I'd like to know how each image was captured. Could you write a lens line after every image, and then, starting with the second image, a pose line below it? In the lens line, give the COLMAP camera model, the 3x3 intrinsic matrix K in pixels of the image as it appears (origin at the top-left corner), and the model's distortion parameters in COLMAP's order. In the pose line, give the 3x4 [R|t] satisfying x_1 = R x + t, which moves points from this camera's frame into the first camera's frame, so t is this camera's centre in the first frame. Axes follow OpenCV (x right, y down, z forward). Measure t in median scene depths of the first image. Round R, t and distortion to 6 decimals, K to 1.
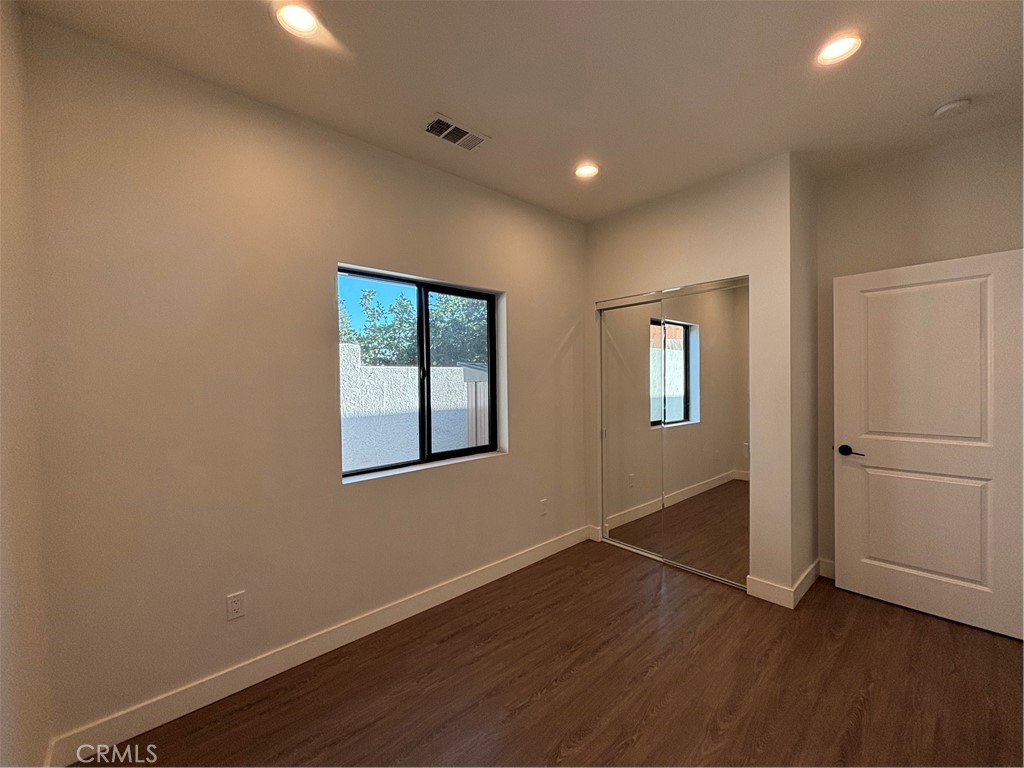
lens RADIAL K [[413.5, 0, 512.0], [0, 413.5, 384.0], [0, 0, 1]] dist [-0.002845, -0.000207]
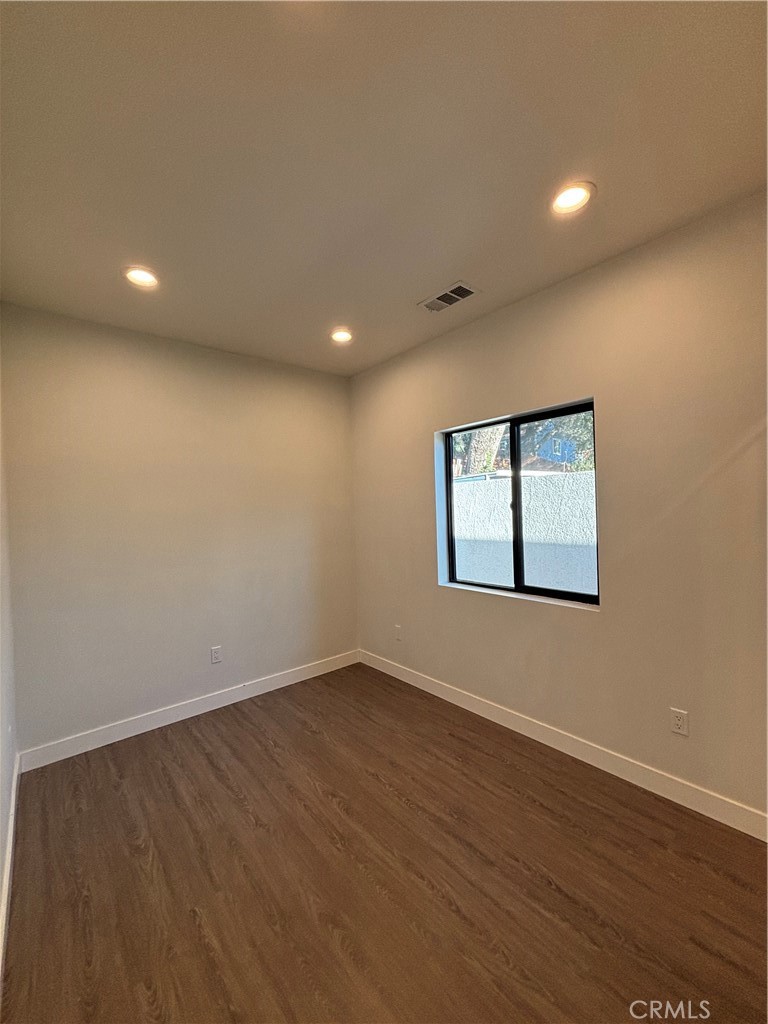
lens RADIAL K [[413.5, 0, 389.4], [0, 413.5, 515.4], [0, 0, 1]] dist [-0.002845, -0.000207]
pose [[-0.017059, 0.035567, -0.999222, 0.884740], [0.008374, 0.999337, 0.035428, -0.043973], [0.999819, -0.007763, -0.017345, 0.751990]]
